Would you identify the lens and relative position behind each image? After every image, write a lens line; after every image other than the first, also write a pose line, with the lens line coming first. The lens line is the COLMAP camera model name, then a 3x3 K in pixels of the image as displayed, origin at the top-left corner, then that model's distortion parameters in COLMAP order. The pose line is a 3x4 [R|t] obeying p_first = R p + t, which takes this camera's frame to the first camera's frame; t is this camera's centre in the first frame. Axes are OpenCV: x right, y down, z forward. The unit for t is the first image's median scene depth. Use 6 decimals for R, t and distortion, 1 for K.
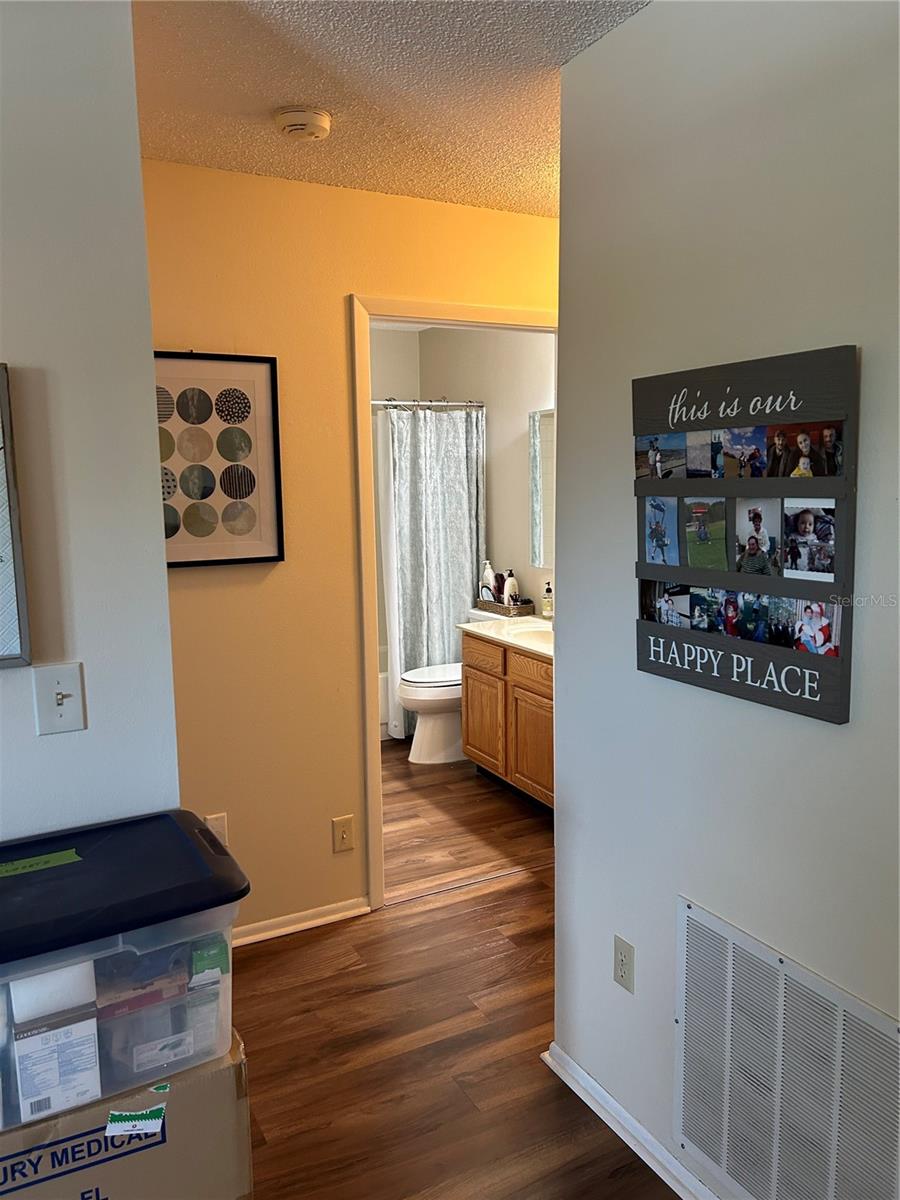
lens RADIAL K [[903.9, 0, 450.0], [0, 903.9, 600.0], [0, 0, 1]] dist [0.075402, -0.086029]
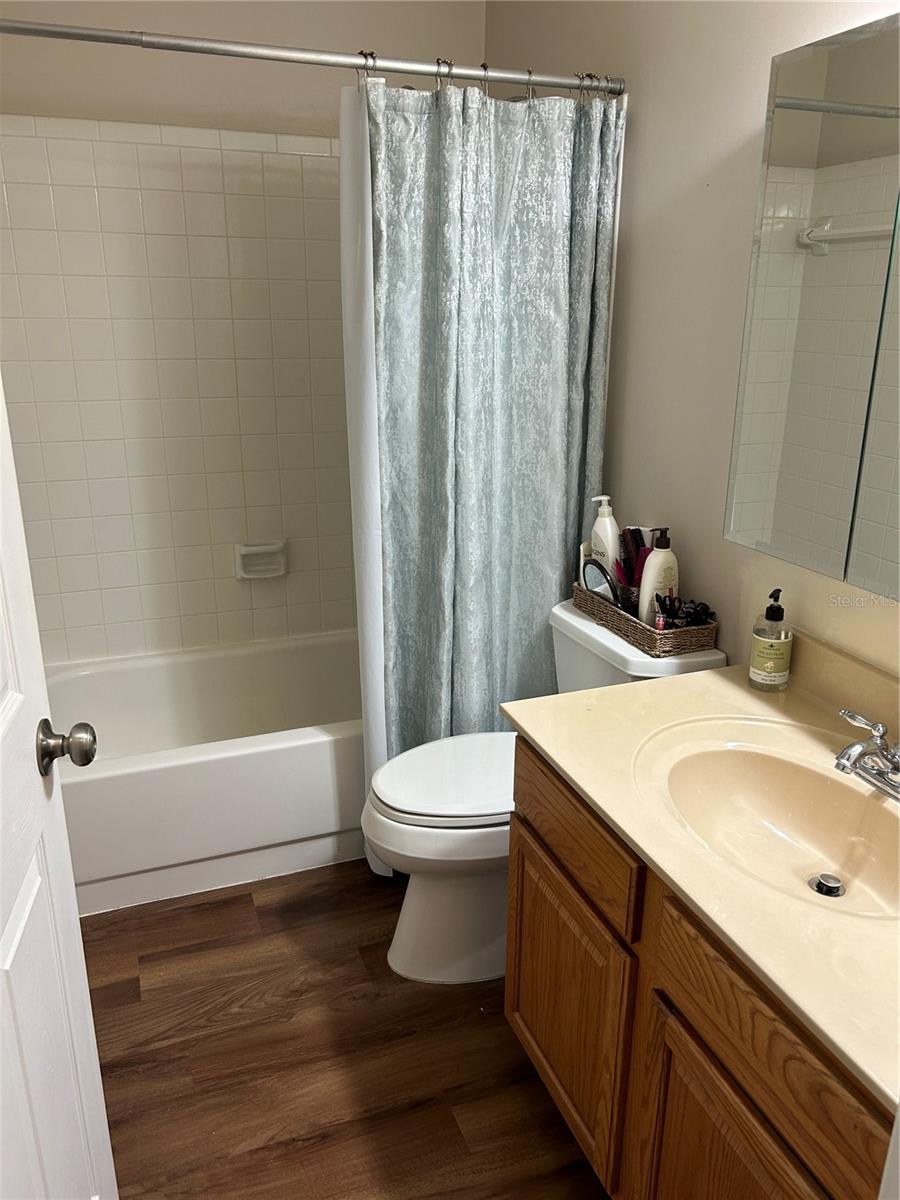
lens RADIAL K [[901.8, 0, 450.0], [0, 901.8, 600.0], [0, 0, 1]] dist [0.075344, -0.090936]
pose [[0.991156, 0.059728, -0.118503, 0.023378], [-0.037228, 0.982274, 0.183714, -0.068574], [0.127375, -0.177678, 0.975810, 0.579910]]
